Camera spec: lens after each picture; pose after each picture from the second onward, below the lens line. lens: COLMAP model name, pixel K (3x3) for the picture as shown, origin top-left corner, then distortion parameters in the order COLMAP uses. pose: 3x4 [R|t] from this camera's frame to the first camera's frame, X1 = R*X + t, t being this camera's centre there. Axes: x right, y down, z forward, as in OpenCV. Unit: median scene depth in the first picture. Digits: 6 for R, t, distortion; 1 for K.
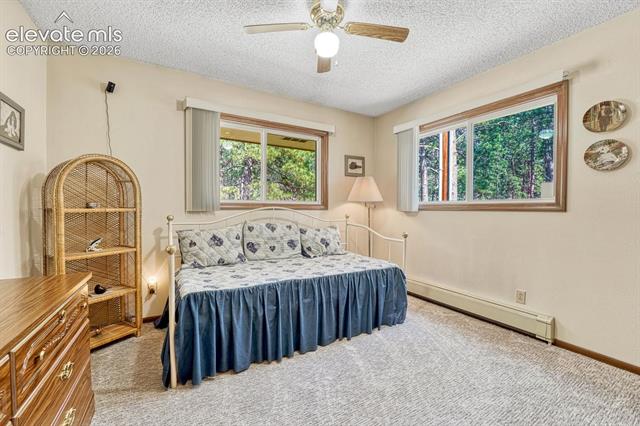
lens RADIAL K [[260.7, 0, 320.9], [0, 260.7, 213.2], [0, 0, 1]] dist [-0.024564, 0.001581]
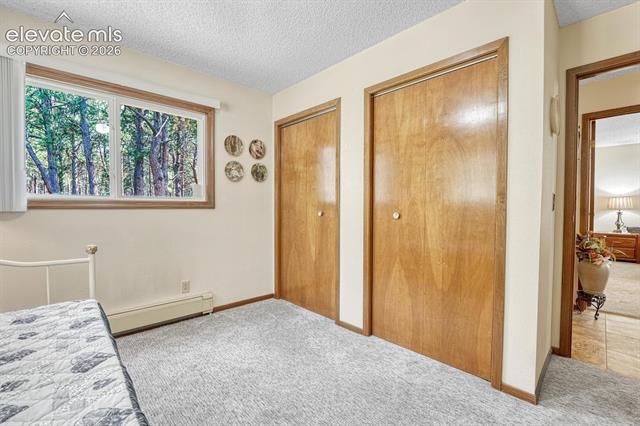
lens RADIAL K [[268.2, 0, 321.0], [0, 268.2, 214.1], [0, 0, 1]] dist [-0.024033, -0.000541]
pose [[-0.213526, -0.028570, 0.976520, -0.452270], [0.012975, 0.999401, 0.032076, -0.013729], [-0.976851, 0.019519, -0.213027, 0.676359]]
